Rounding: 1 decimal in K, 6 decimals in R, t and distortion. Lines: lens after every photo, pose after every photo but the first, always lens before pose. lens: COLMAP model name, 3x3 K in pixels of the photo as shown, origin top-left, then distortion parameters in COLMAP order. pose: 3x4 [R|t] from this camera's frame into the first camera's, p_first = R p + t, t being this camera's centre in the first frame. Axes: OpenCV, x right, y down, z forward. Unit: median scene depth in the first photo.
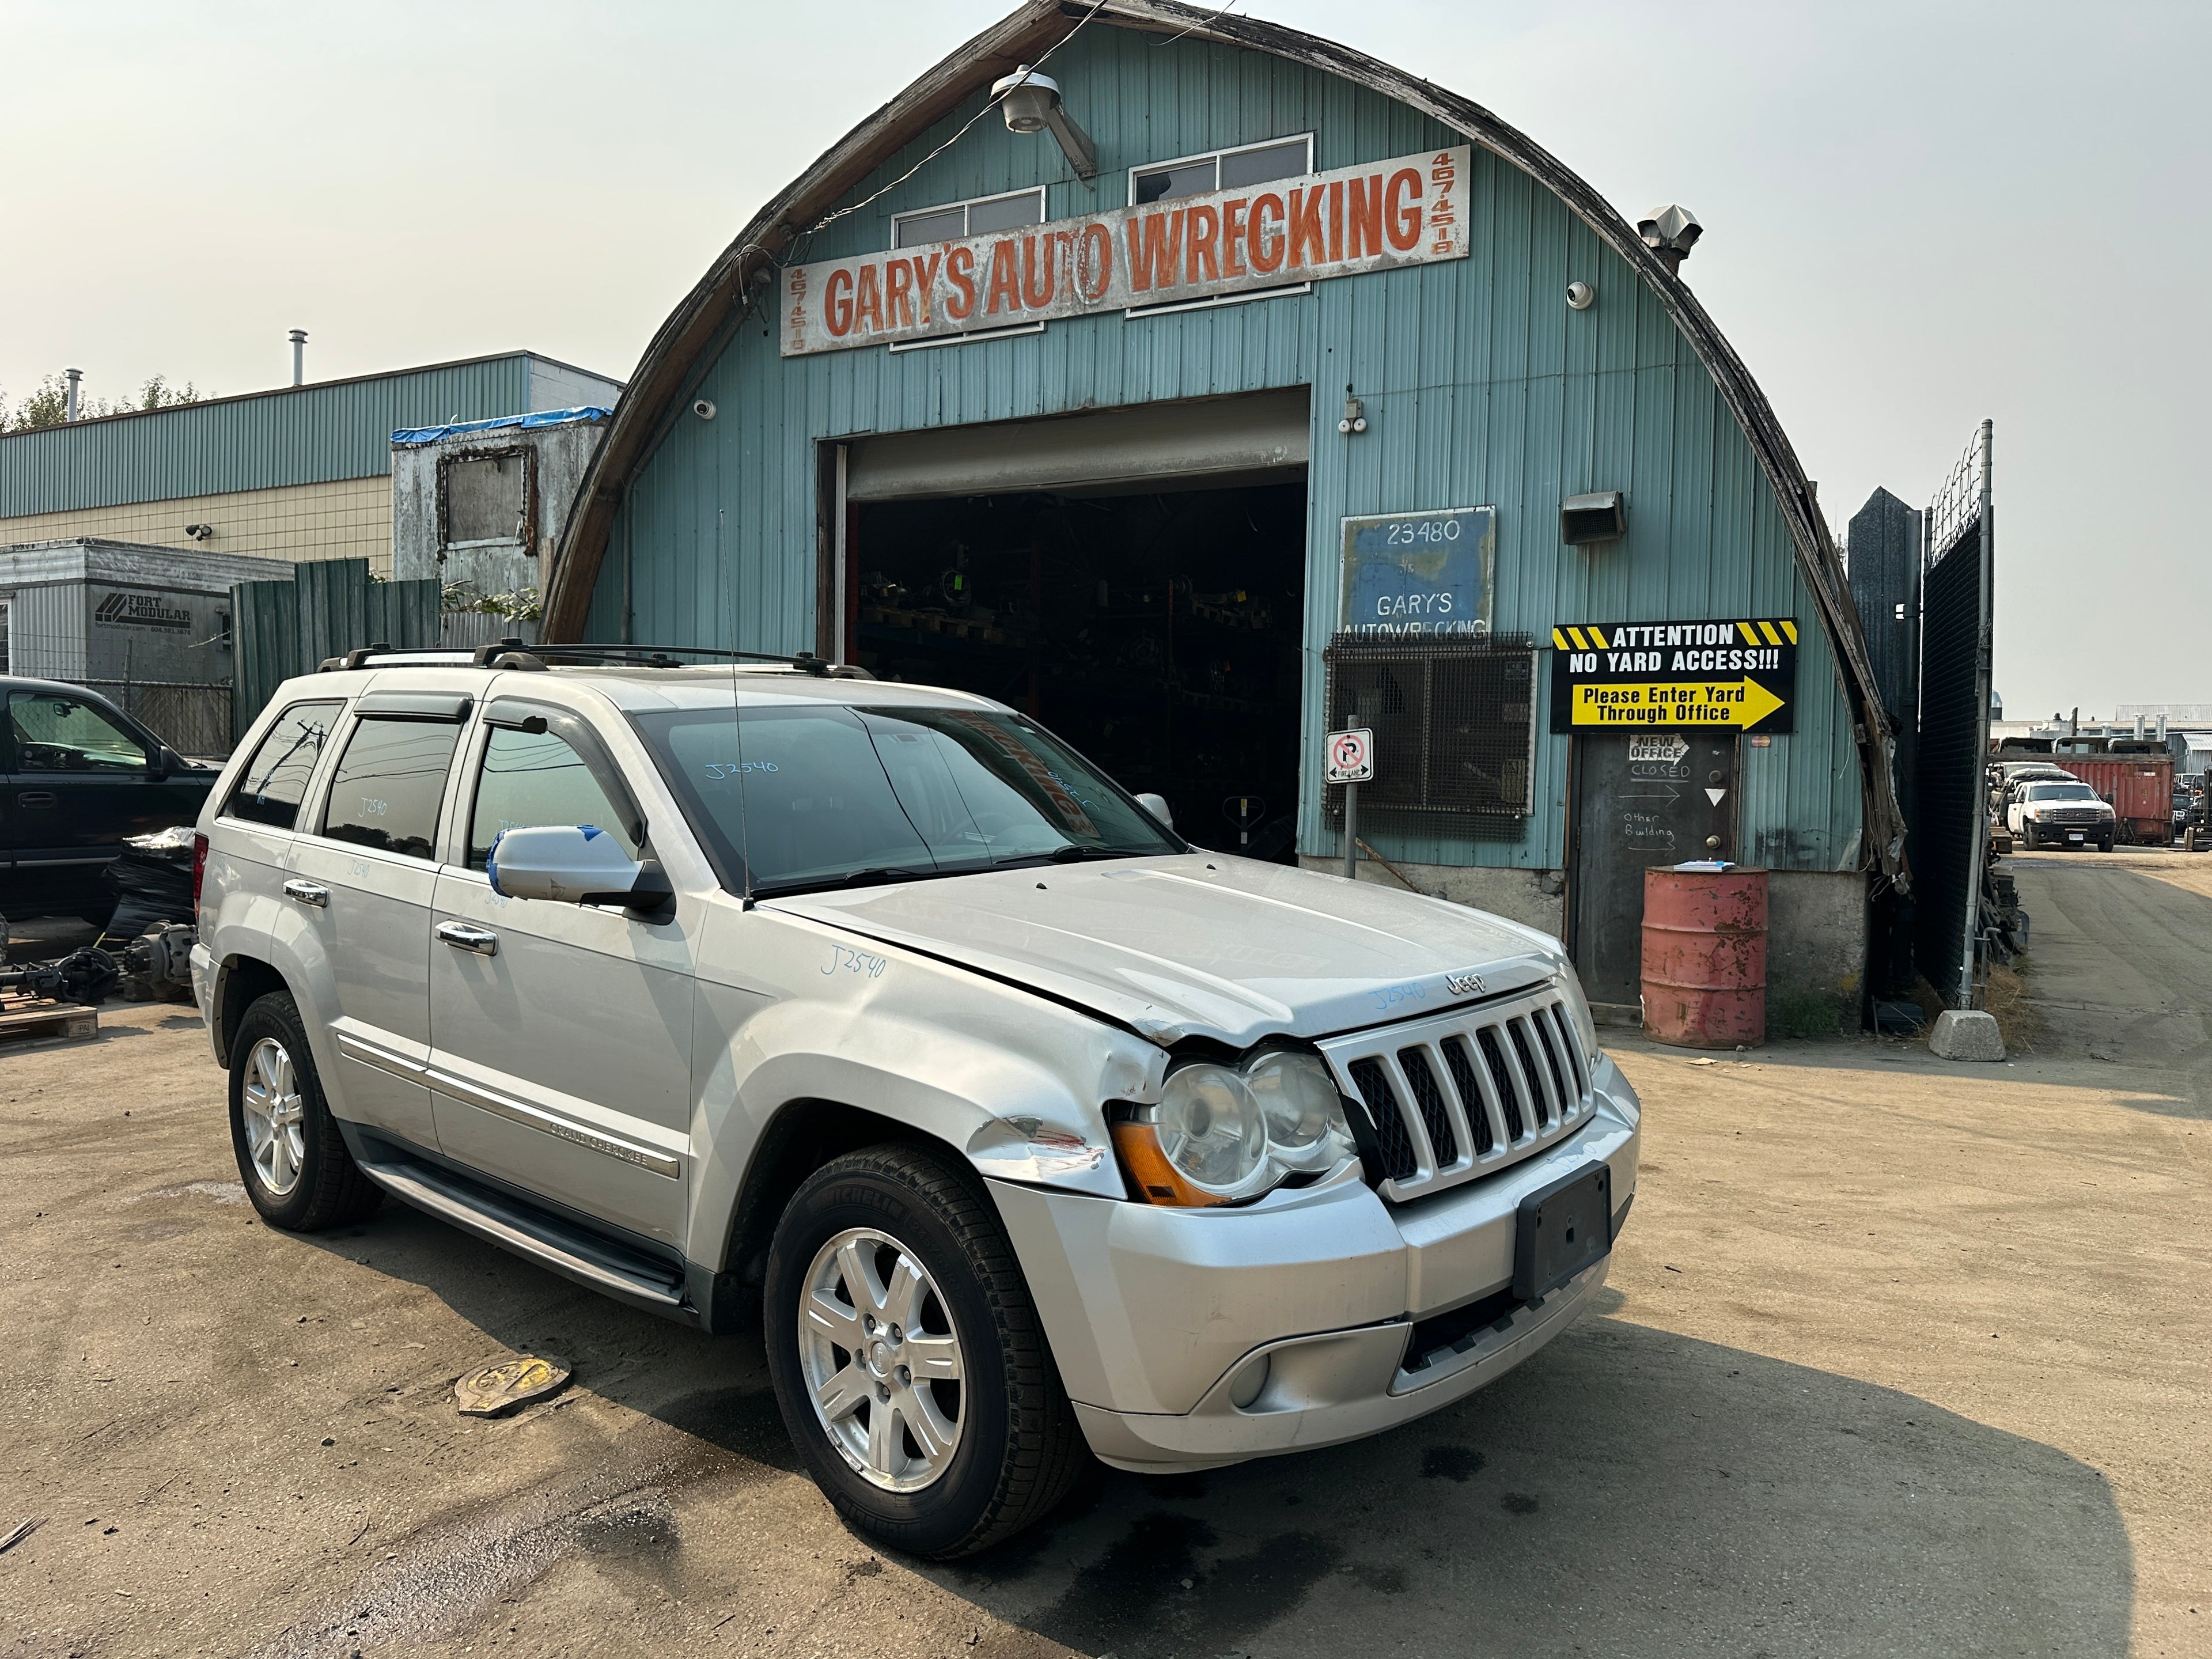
lens RADIAL K [[1561.5, 0, 1085.1], [0, 1561.5, 830.5], [0, 0, 1]] dist [0.041426, -0.055730]
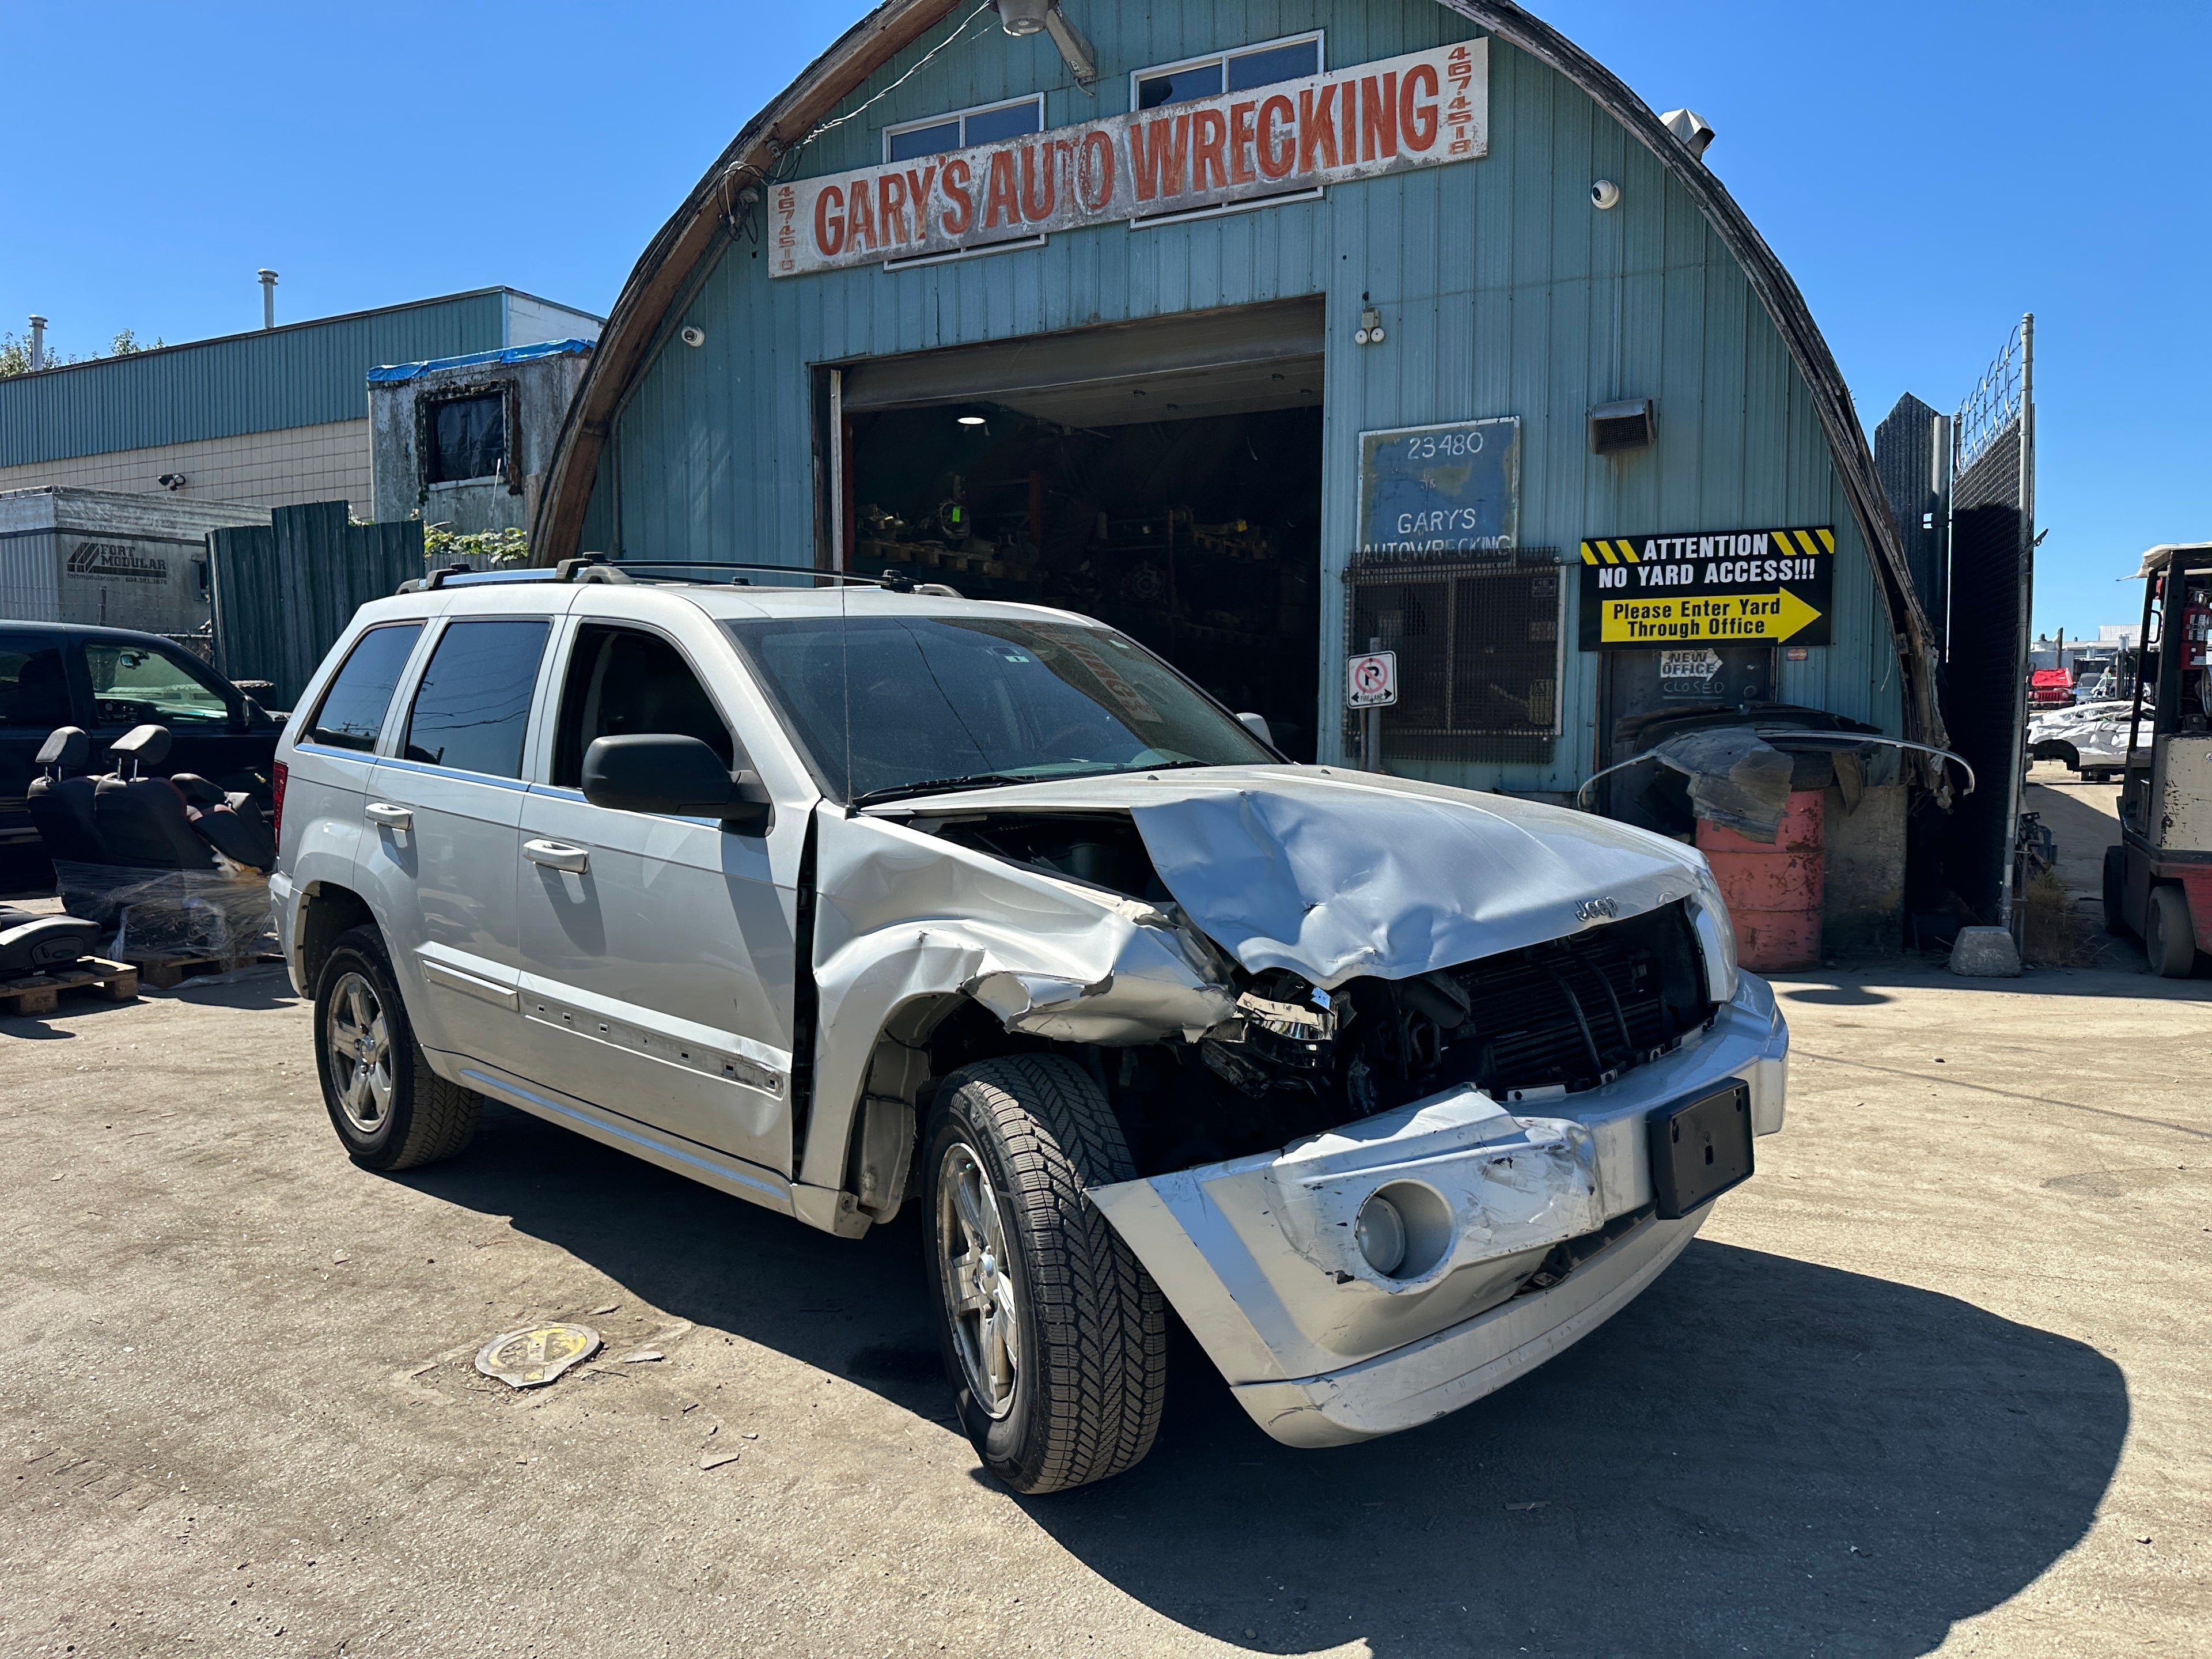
lens RADIAL K [[1561.5, 0, 1104.1], [0, 1561.5, 816.9], [0, 0, 1]] dist [0.041426, -0.055730]
pose [[0.999656, -0.022022, 0.014273, -0.012725], [0.021606, 0.999356, 0.028647, 0.005971], [-0.014895, -0.028329, 0.999488, 0.029343]]
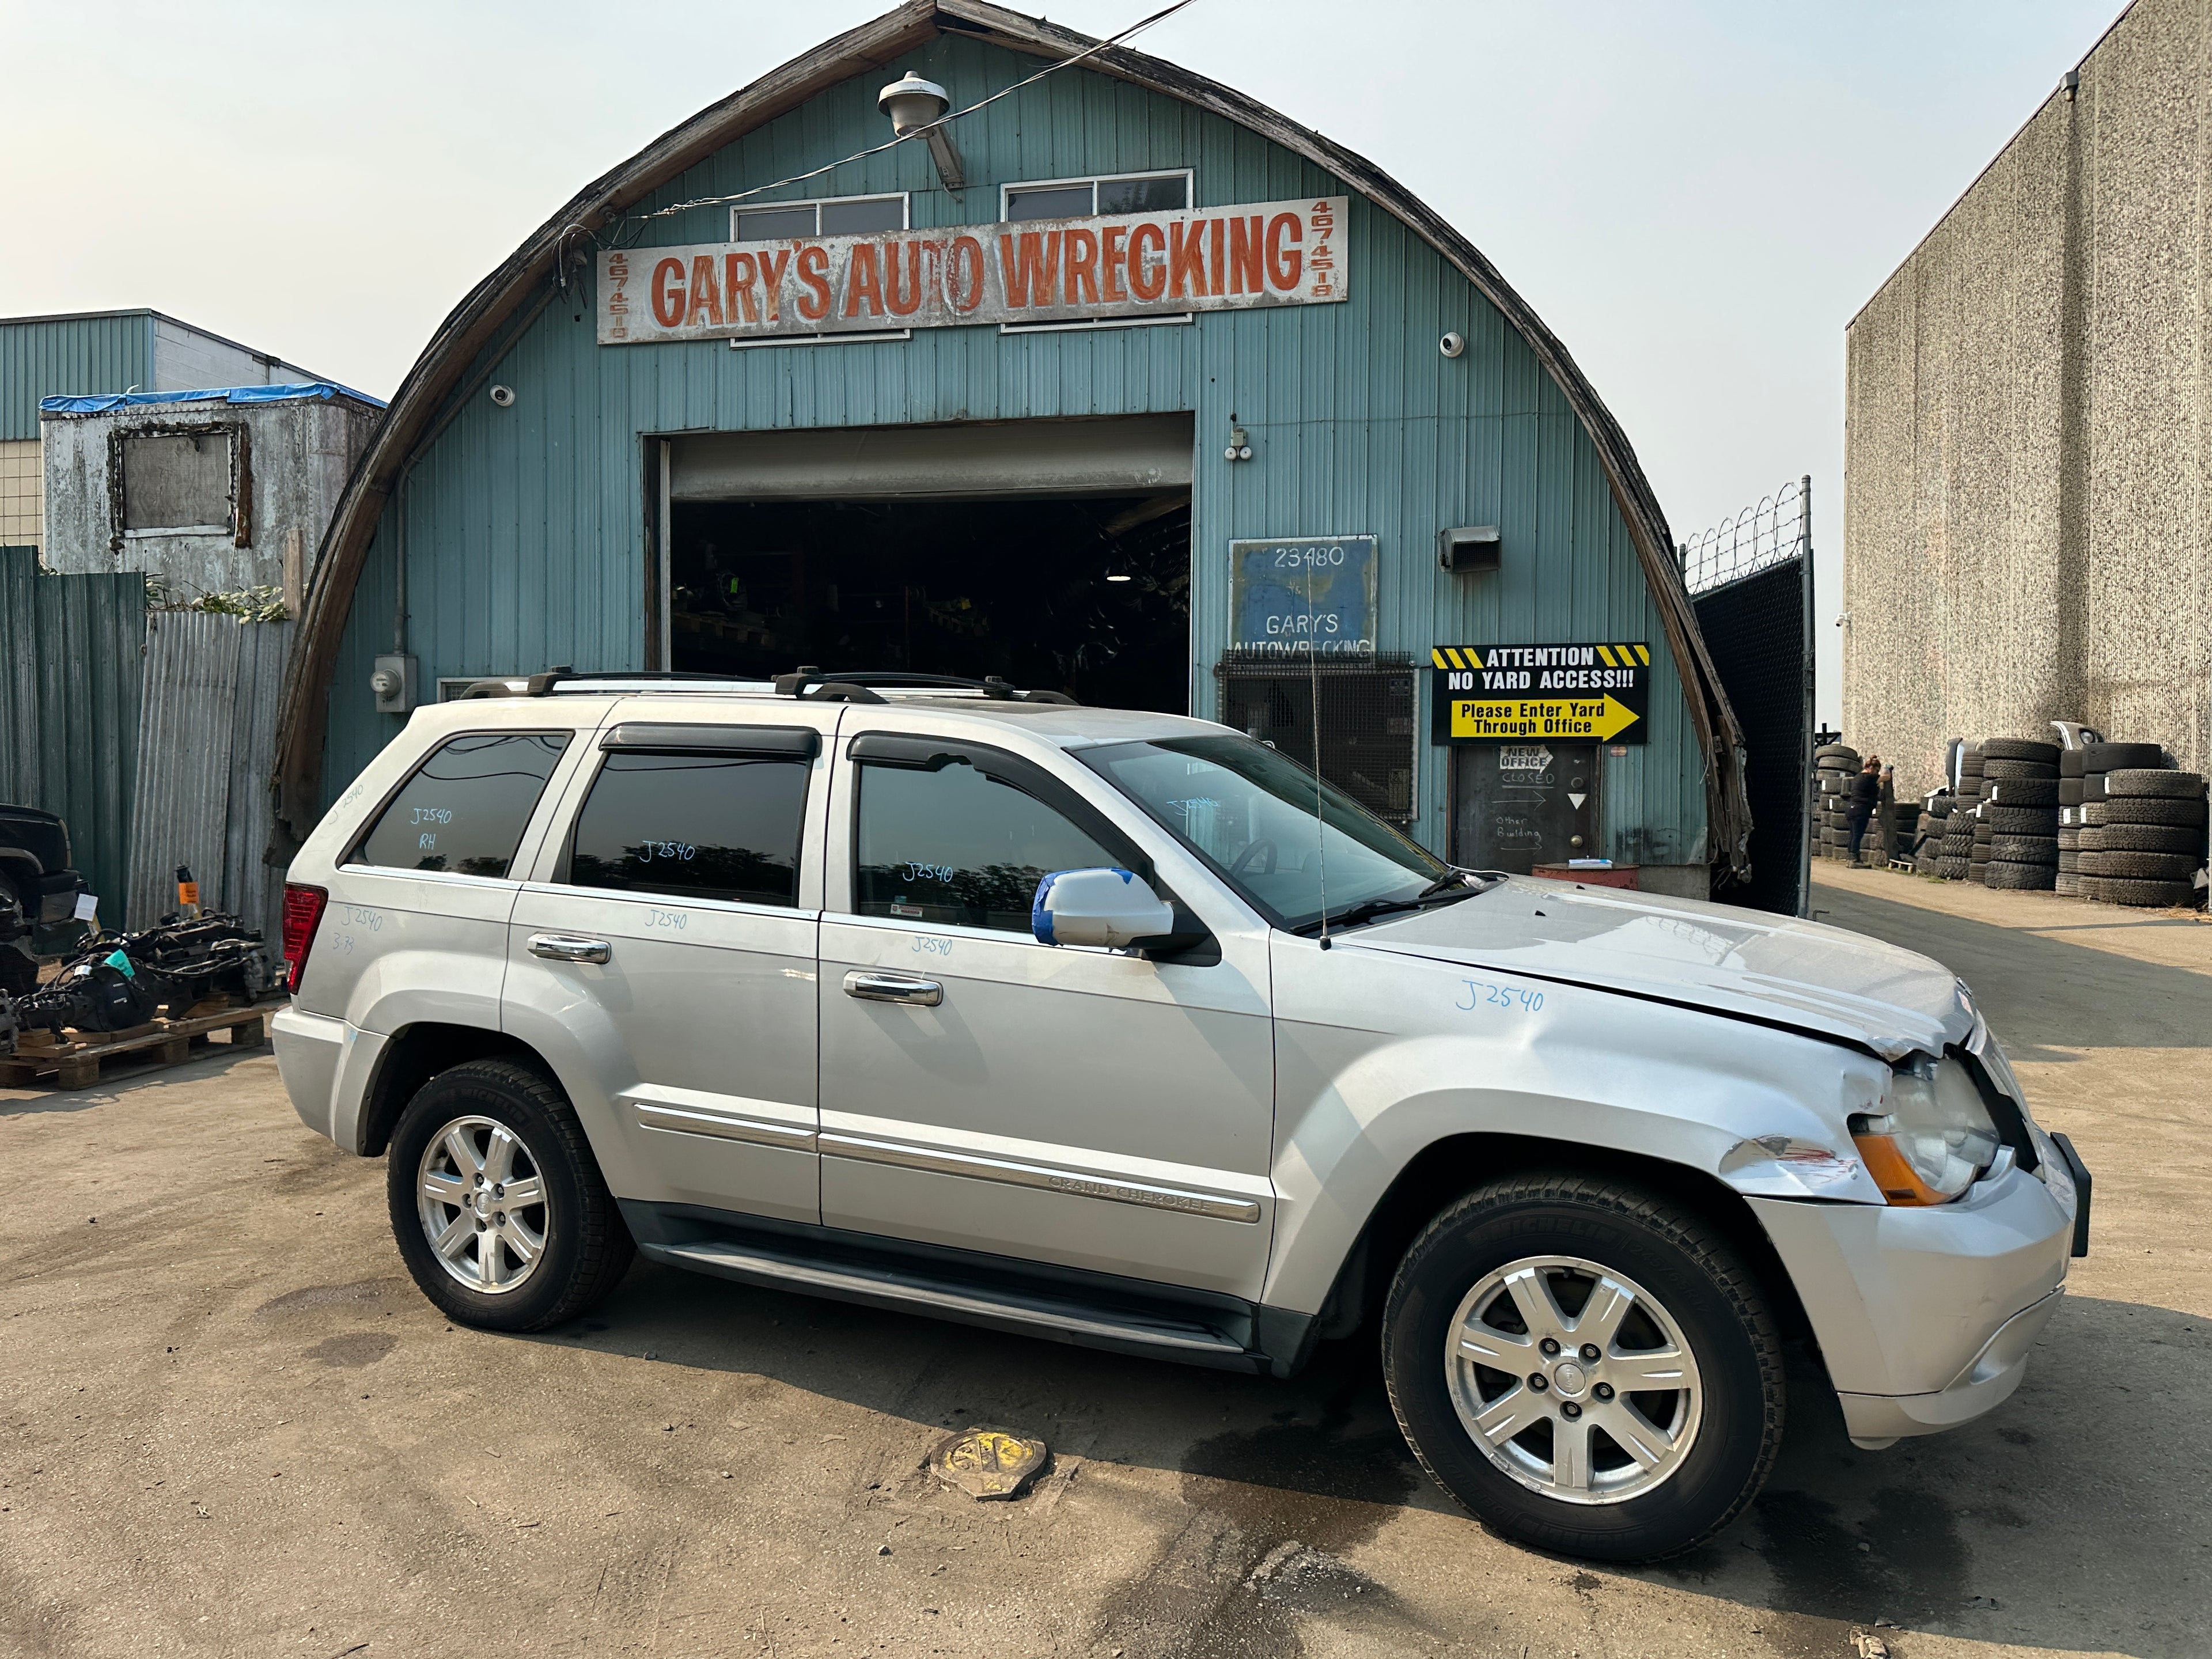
lens RADIAL K [[1561.5, 0, 1104.9], [0, 1561.5, 818.2], [0, 0, 1]] dist [0.041426, -0.055730]
pose [[0.956610, -0.022015, 0.290538, -0.223109], [0.024328, 0.999695, -0.004353, -0.011680], [-0.290354, 0.011232, 0.956853, 0.027885]]
